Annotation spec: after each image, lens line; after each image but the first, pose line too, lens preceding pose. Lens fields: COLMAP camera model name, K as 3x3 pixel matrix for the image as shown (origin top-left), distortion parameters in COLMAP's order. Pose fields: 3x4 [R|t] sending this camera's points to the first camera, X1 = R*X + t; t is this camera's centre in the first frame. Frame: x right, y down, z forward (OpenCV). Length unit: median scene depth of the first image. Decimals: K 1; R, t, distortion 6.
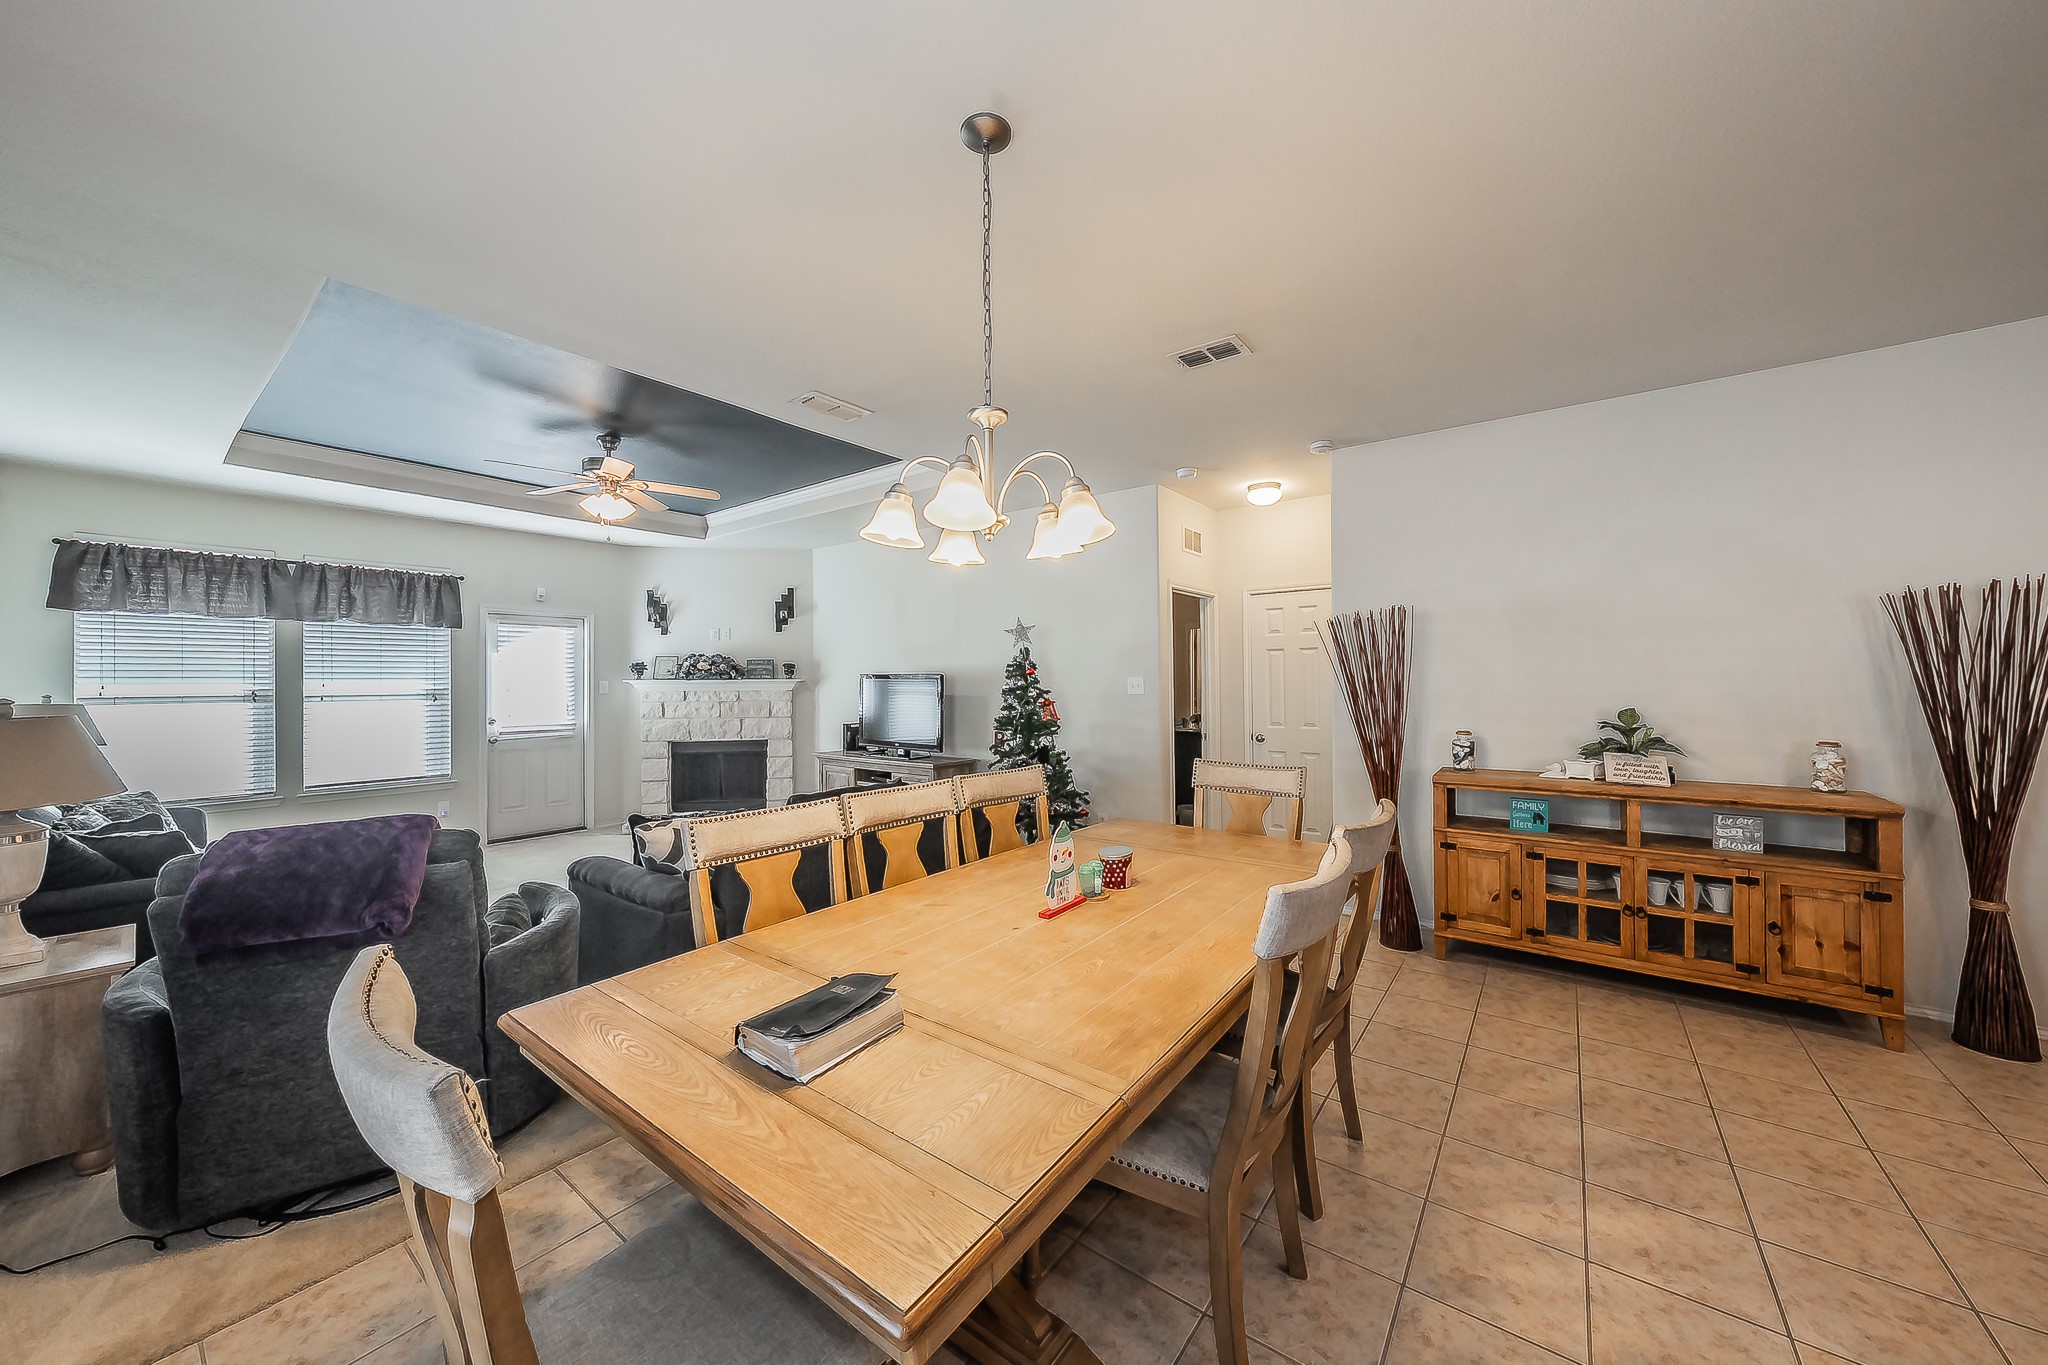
lens RADIAL K [[717.4, 0, 1027.0], [0, 717.4, 678.3], [0, 0, 1]] dist [-0.006384, 0.001323]
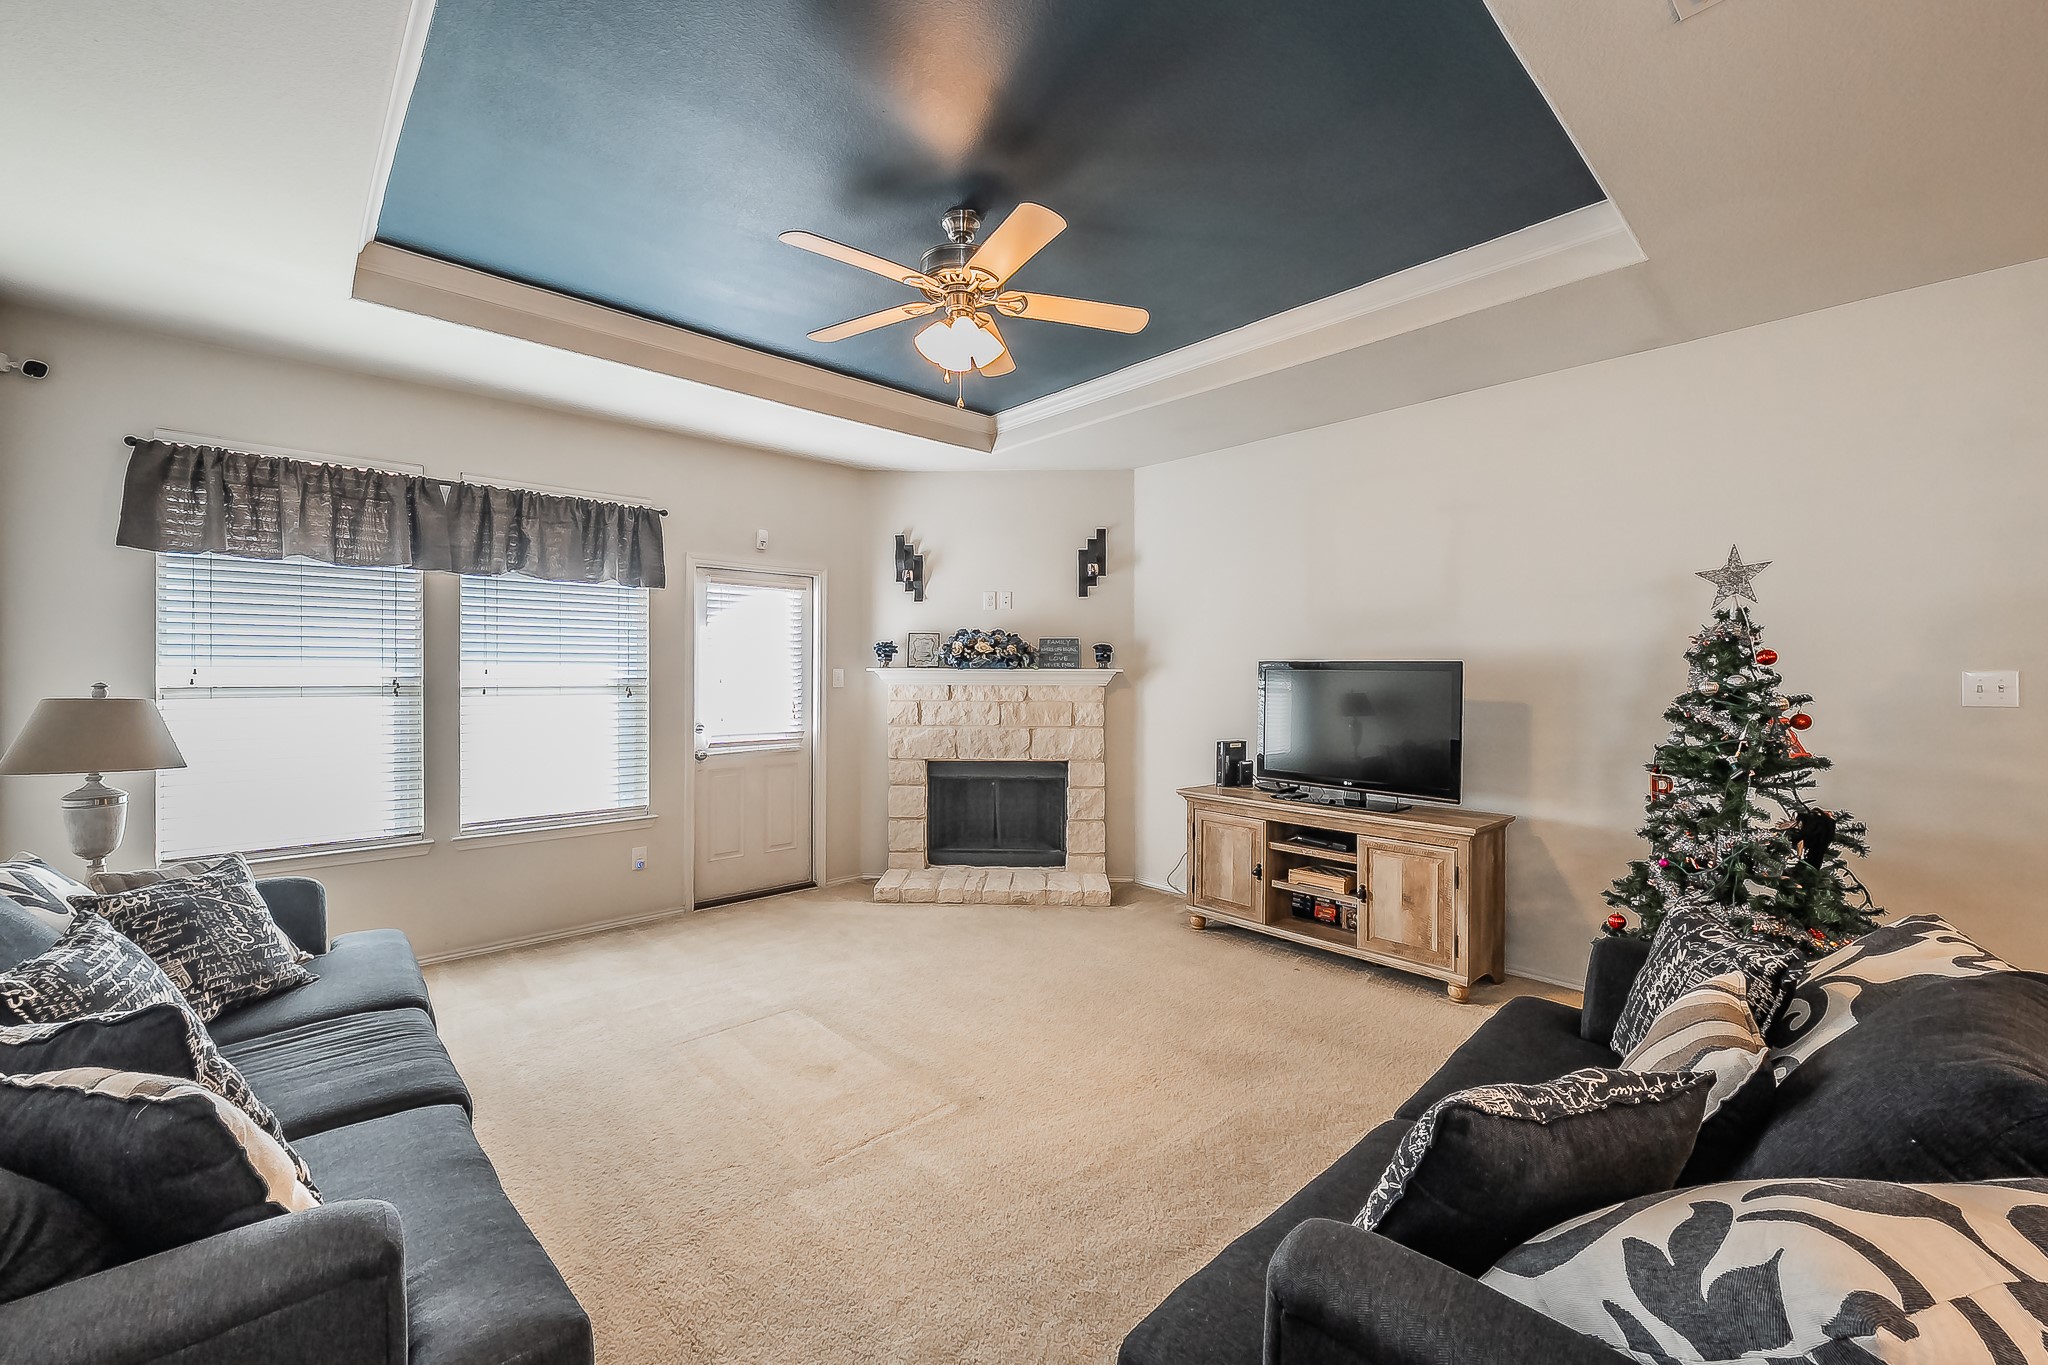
lens RADIAL K [[829.5, 0, 1024.0], [0, 829.5, 682.5], [0, 0, 1]] dist [0.000237, 0.000092]
pose [[0.984629, 0.011872, -0.174254, -0.542914], [-0.009303, 0.999836, 0.015552, 0.005165], [0.174410, -0.013692, 0.984578, 0.495841]]
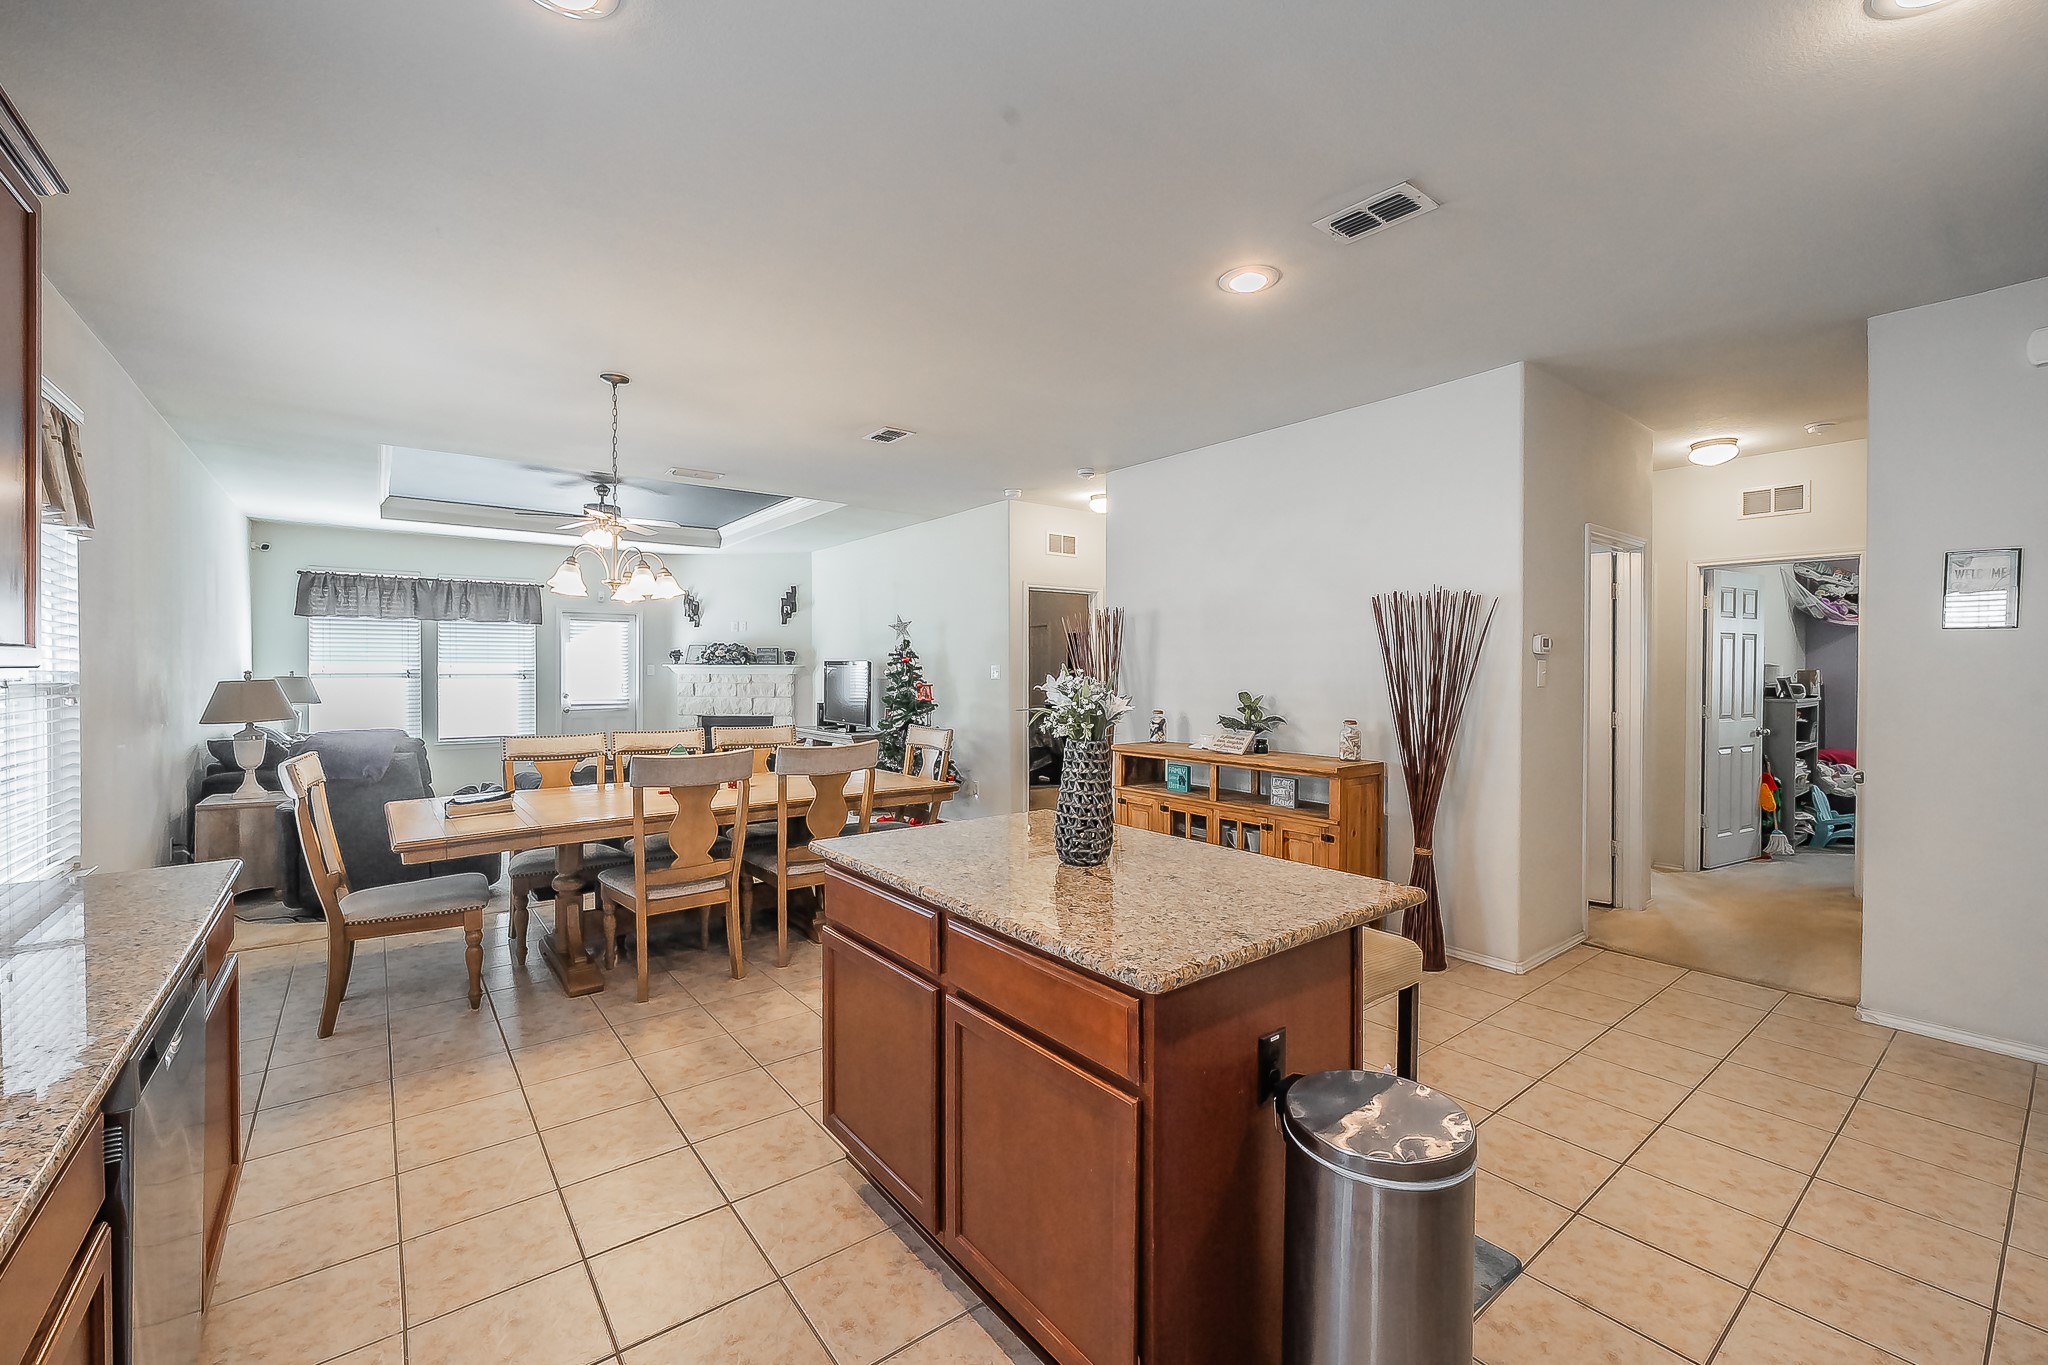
lens RADIAL K [[840.2, 0, 1028.2], [0, 840.2, 676.1], [0, 0, 1]] dist [0.000428, -0.000070]
pose [[0.966409, 0.010221, -0.256804, 0.791369], [-0.007175, 0.999892, 0.012795, -0.001043], [0.256907, -0.010522, 0.966379, -0.446788]]
